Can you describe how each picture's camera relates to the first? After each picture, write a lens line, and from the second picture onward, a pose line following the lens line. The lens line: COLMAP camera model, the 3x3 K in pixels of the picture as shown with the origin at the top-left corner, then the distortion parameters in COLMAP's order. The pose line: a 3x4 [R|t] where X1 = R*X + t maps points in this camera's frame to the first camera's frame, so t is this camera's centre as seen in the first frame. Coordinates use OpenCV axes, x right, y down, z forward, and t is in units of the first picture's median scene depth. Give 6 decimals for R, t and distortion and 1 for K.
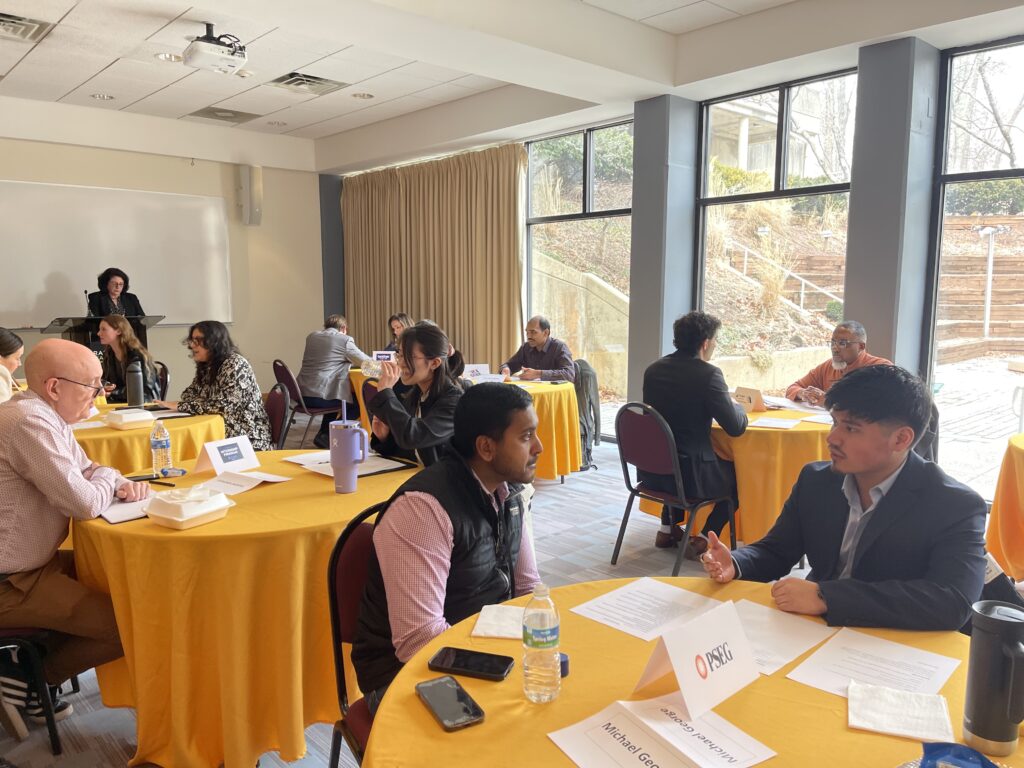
lens RADIAL K [[790.5, 0, 506.7], [0, 790.5, 379.7], [0, 0, 1]] dist [0.066297, -0.052200]
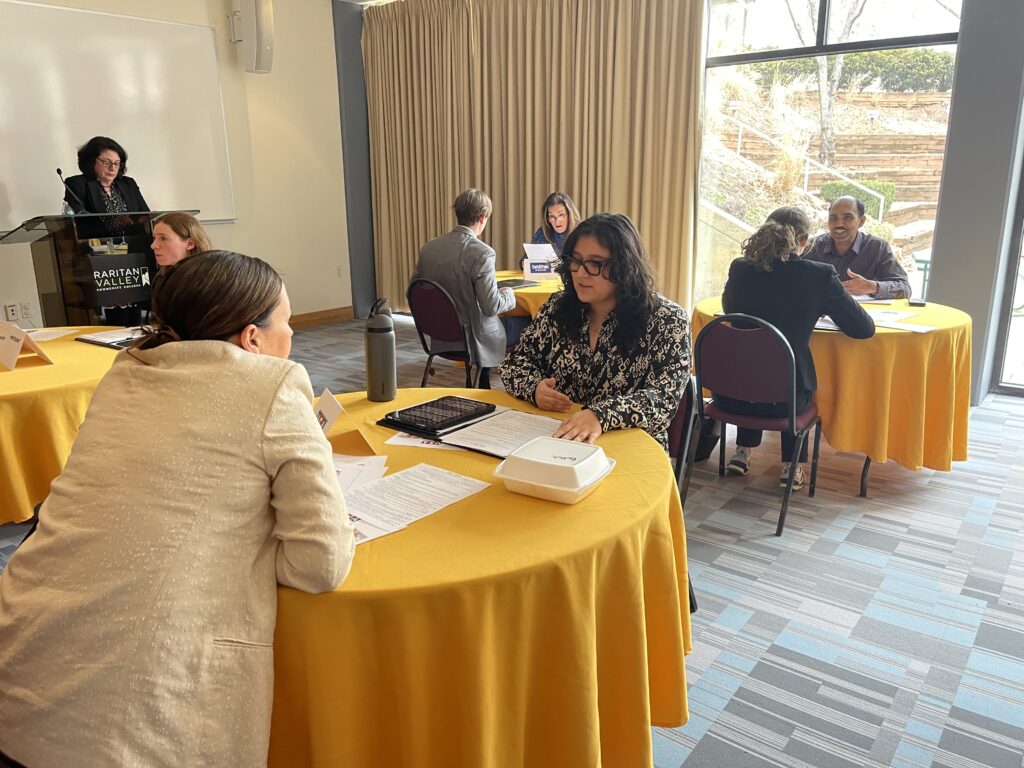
lens RADIAL K [[790.5, 0, 511.5], [0, 790.5, 387.0], [0, 0, 1]] dist [0.066297, -0.052200]
pose [[0.987757, -0.052838, 0.146782, -0.277052], [0.031549, 0.989112, 0.143746, -0.025565], [-0.152779, -0.137355, 0.978669, 0.310711]]
